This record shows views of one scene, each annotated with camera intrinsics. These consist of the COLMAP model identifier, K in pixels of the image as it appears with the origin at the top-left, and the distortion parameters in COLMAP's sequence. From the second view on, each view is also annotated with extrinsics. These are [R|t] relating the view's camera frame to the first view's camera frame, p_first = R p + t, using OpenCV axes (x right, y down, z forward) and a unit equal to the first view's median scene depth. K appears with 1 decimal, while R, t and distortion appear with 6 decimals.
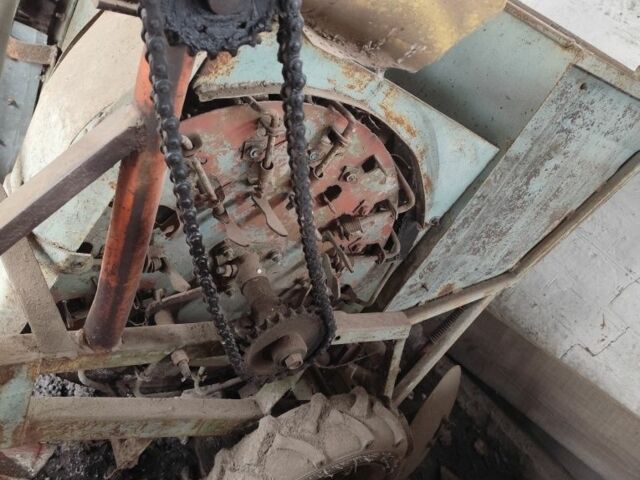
lens RADIAL K [[598.2, 0, 315.5], [0, 598.2, 240.9], [0, 0, 1]] dist [0.019599, 0.000000]
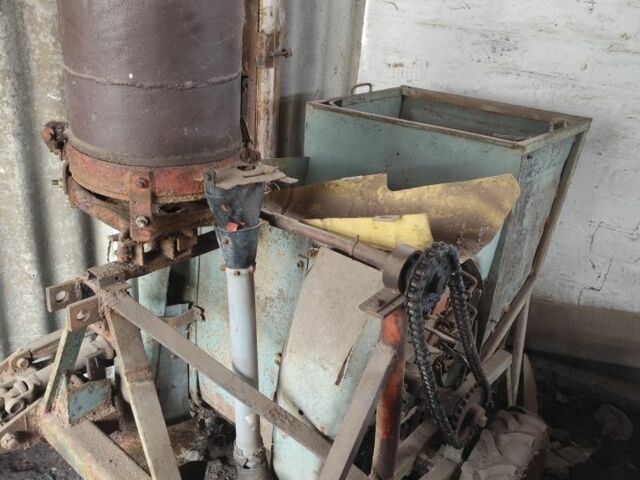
lens RADIAL K [[598.2, 0, 322.4], [0, 598.2, 239.1], [0, 0, 1]] dist [0.019599, 0.000000]
pose [[0.868074, -0.481489, 0.120899, -0.248929], [0.487886, 0.872441, -0.028542, -0.255447], [-0.091735, 0.083761, 0.992254, -0.372321]]
